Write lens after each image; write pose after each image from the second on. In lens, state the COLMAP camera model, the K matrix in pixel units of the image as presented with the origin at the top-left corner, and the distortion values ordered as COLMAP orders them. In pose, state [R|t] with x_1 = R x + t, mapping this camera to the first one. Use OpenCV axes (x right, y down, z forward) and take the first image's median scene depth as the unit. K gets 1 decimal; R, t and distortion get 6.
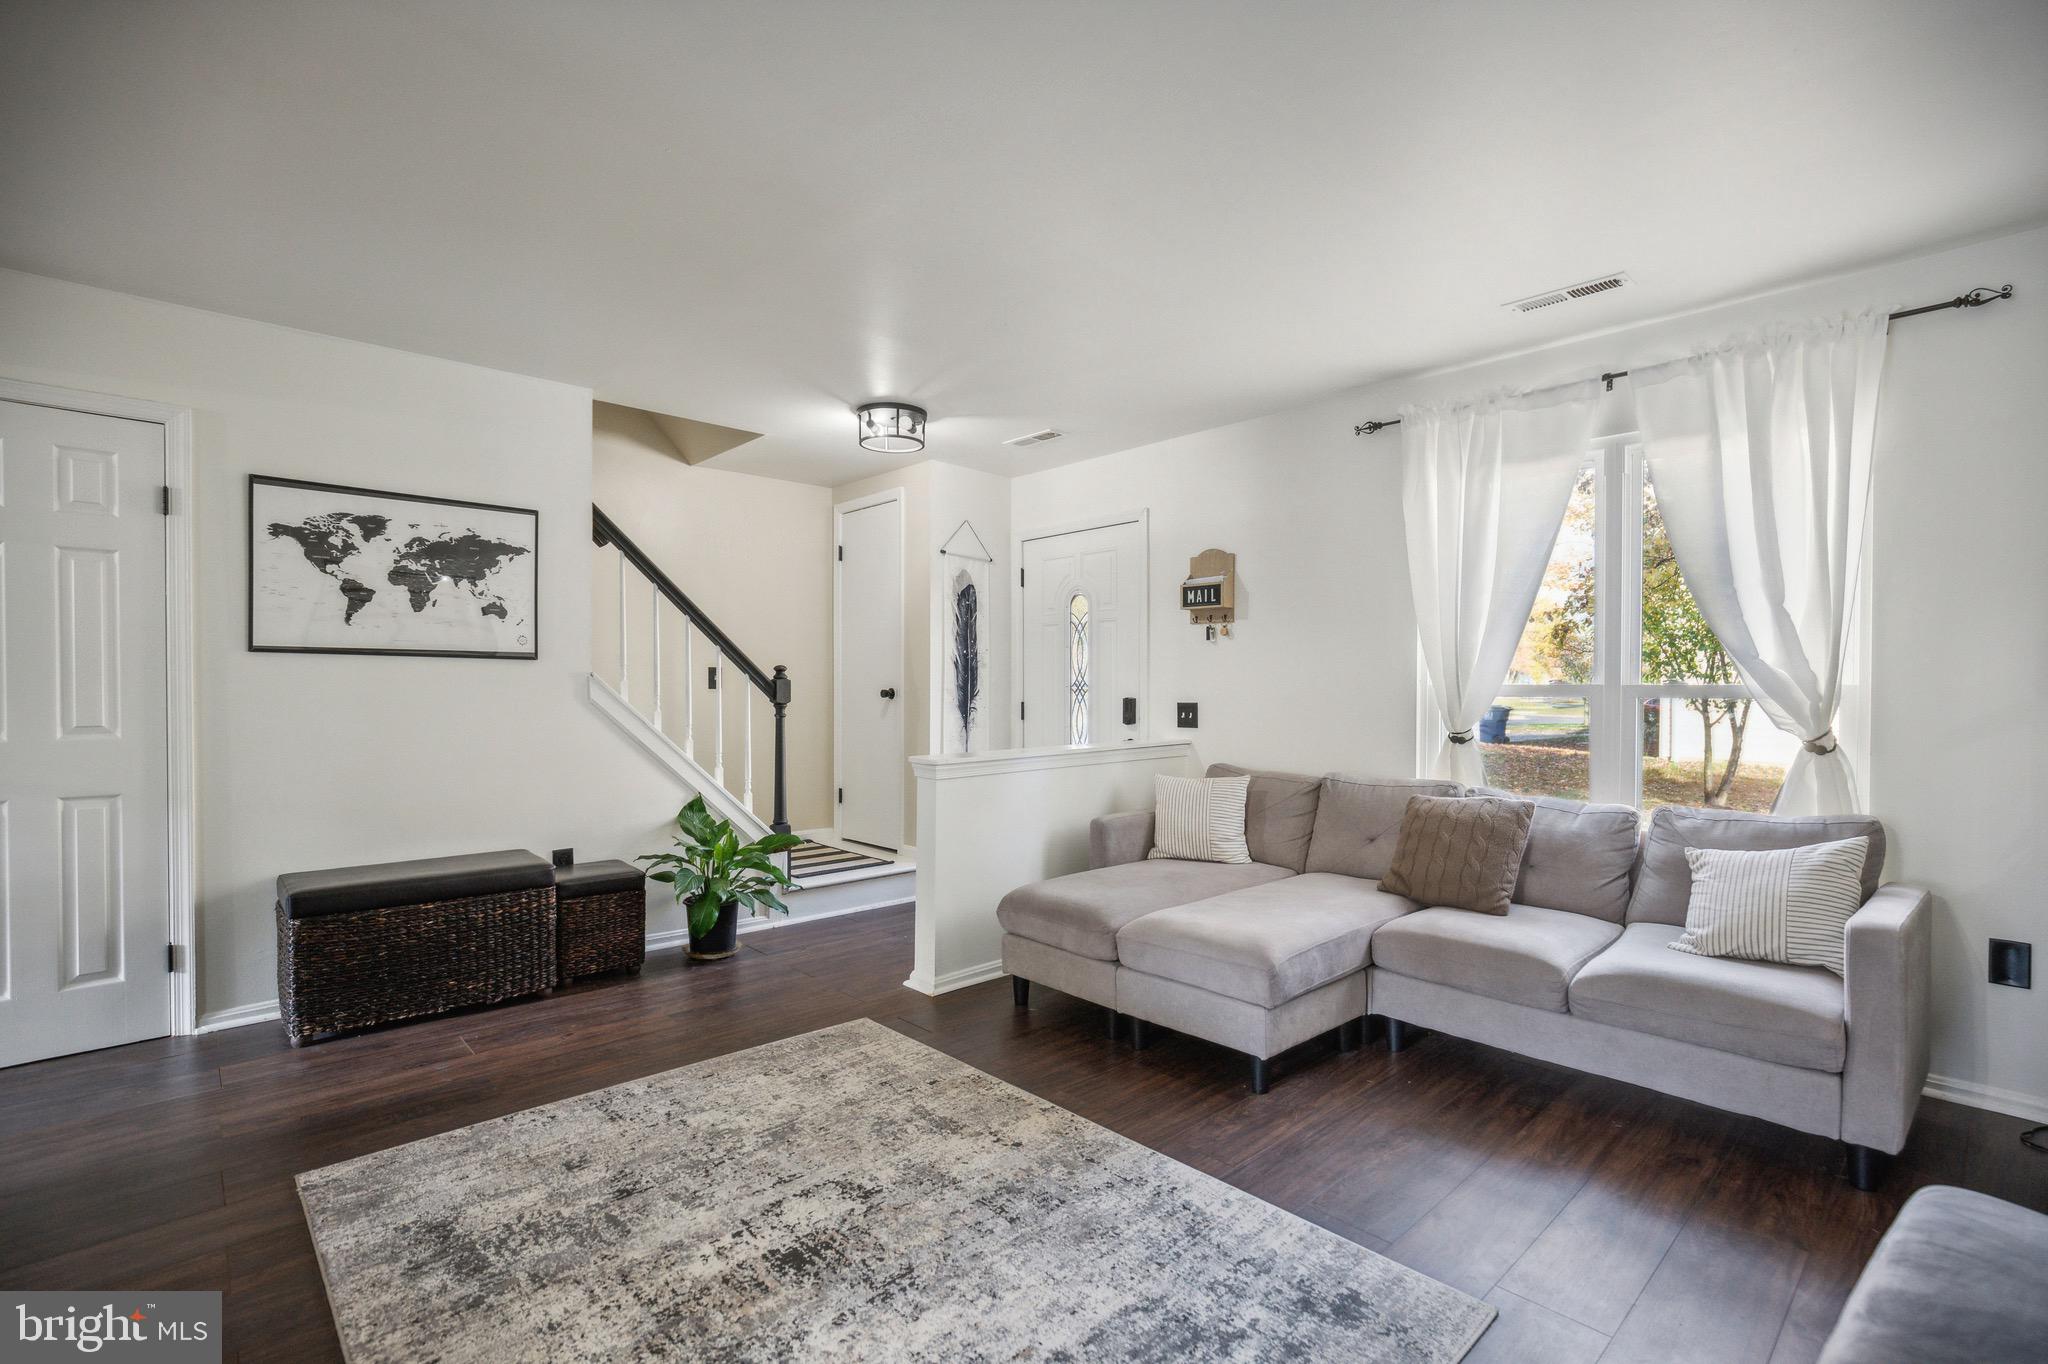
lens RADIAL K [[940.5, 0, 1028.2], [0, 940.5, 699.4], [0, 0, 1]] dist [-0.009138, -0.000609]
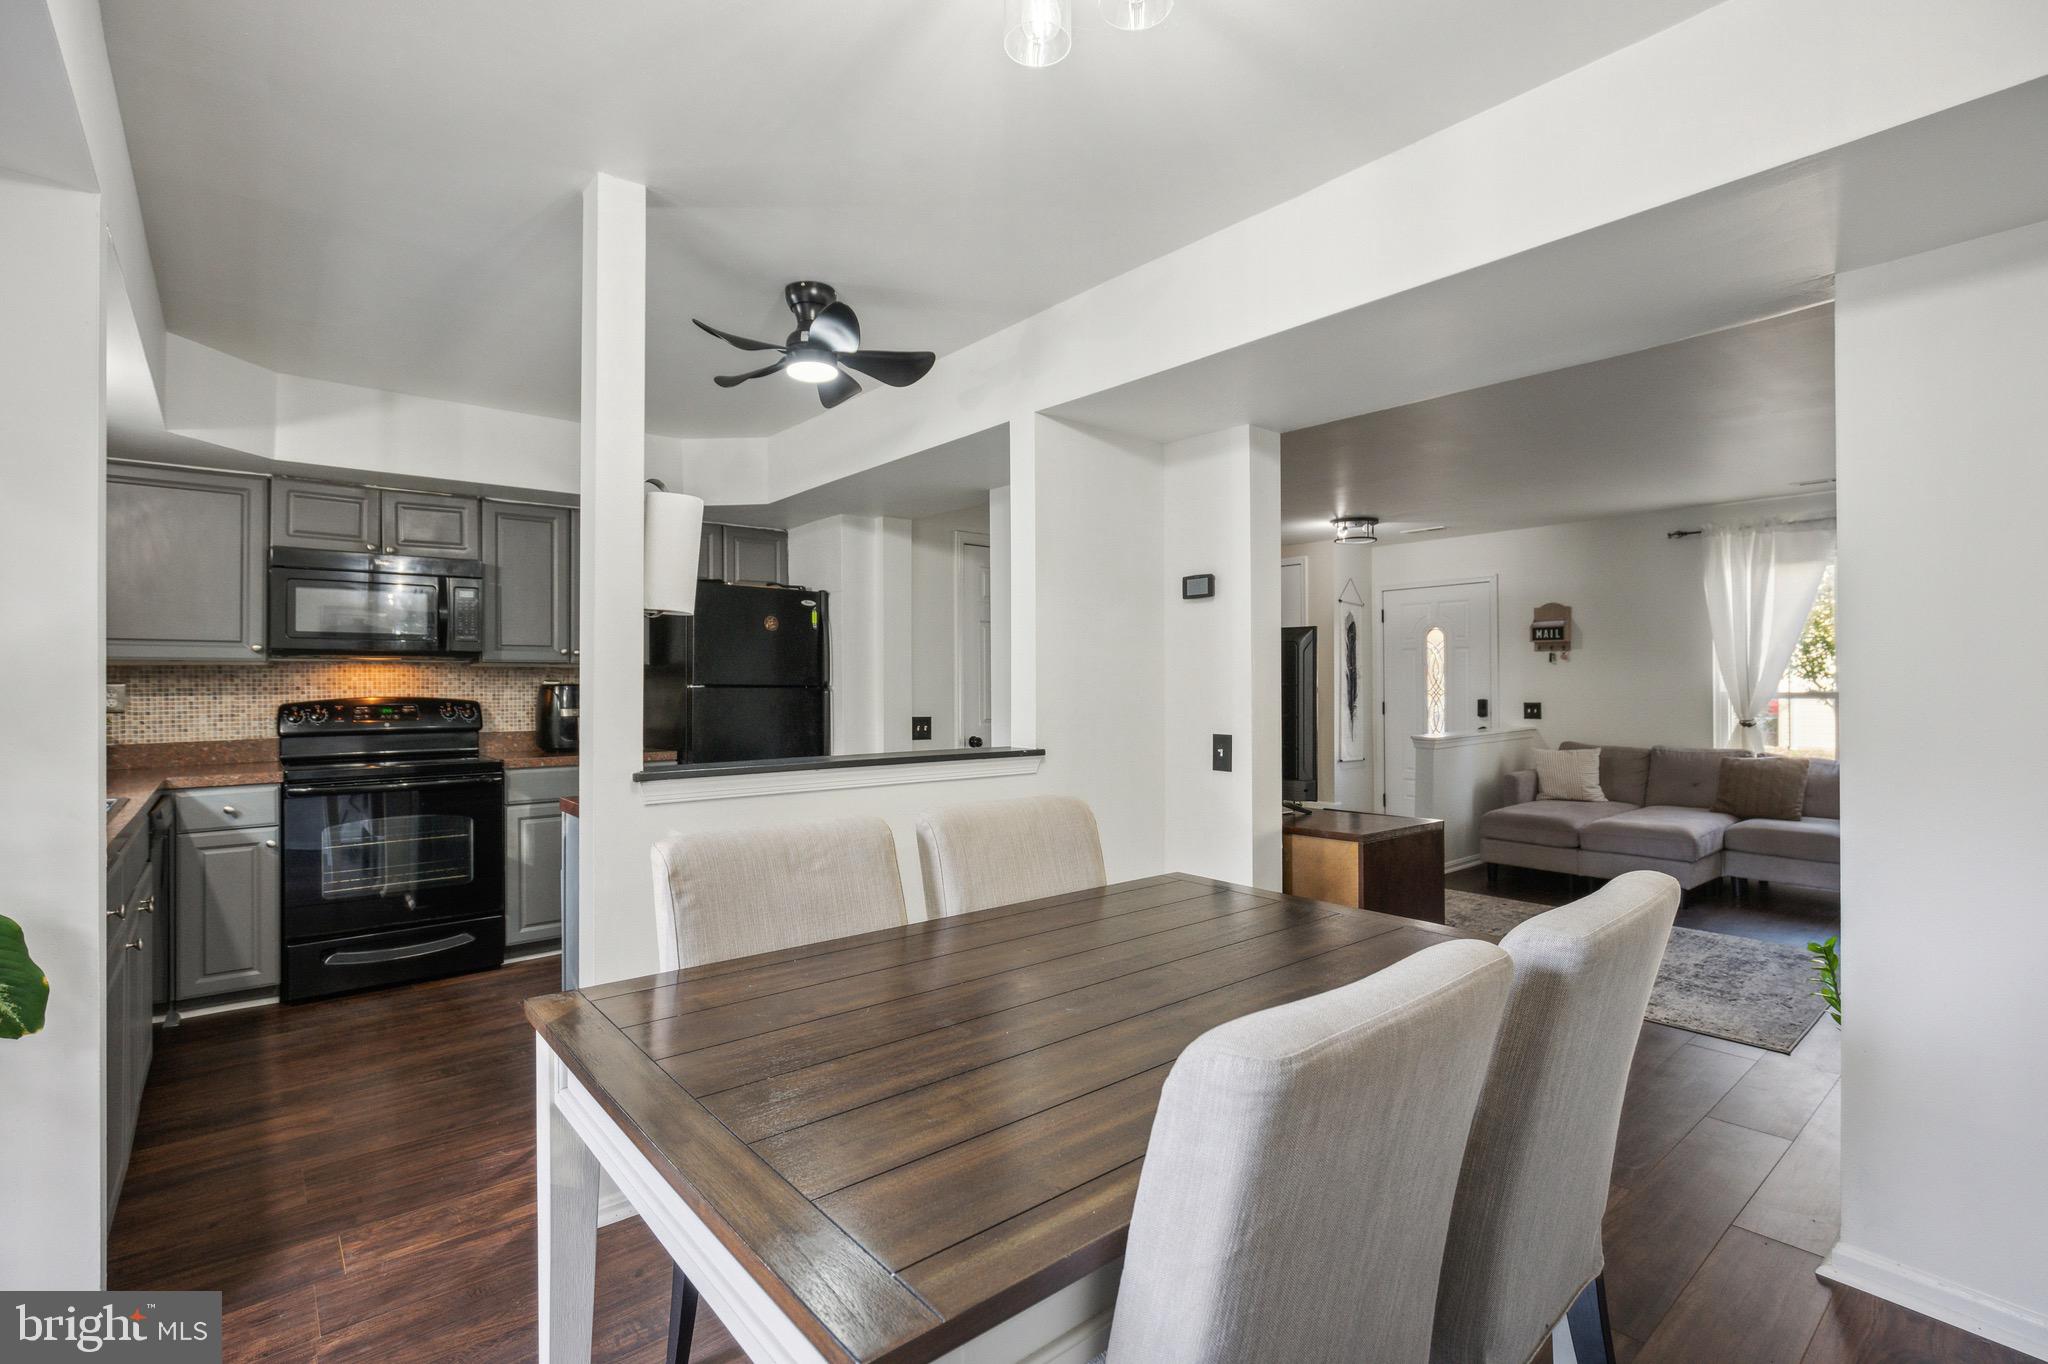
lens RADIAL K [[944.3, 0, 1038.6], [0, 944.3, 678.0], [0, 0, 1]] dist [-0.011920, 0.004904]
pose [[0.999154, -0.003885, -0.040948, -0.765372], [0.003105, 0.999813, -0.019095, -0.013146], [0.041015, 0.018951, 0.998979, -0.756256]]
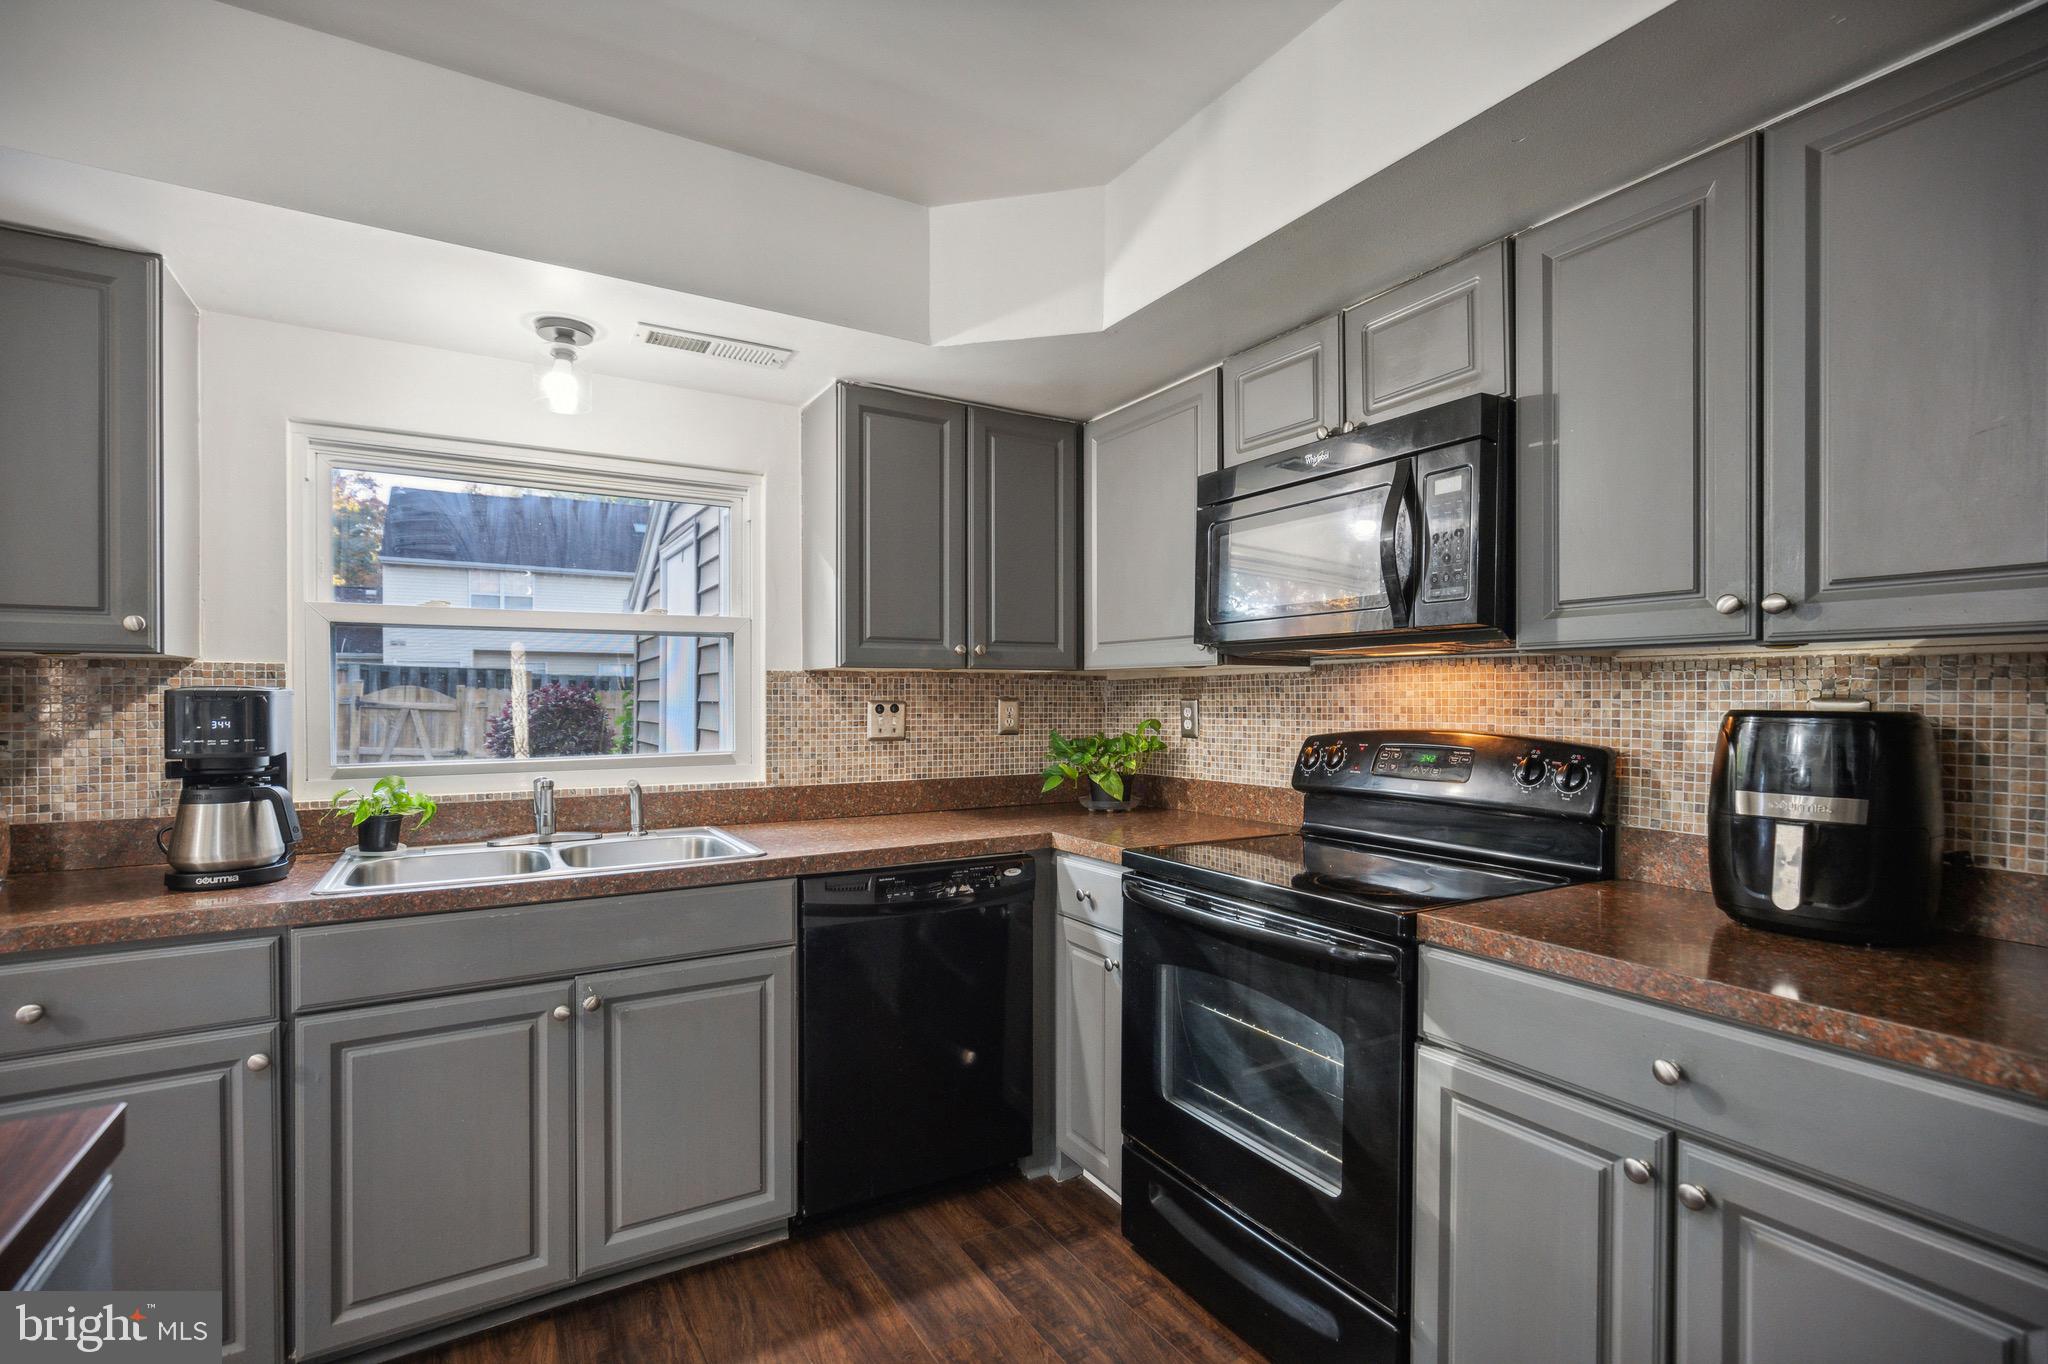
lens RADIAL K [[931.8, 0, 1030.5], [0, 931.8, 702.1], [0, 0, 1]] dist [-0.010022, 0.001200]
pose [[-0.199047, 0.004779, -0.979978, -1.029192], [-0.015049, 0.999855, 0.007932, -0.033338], [0.979874, 0.016327, -0.198946, 0.307236]]
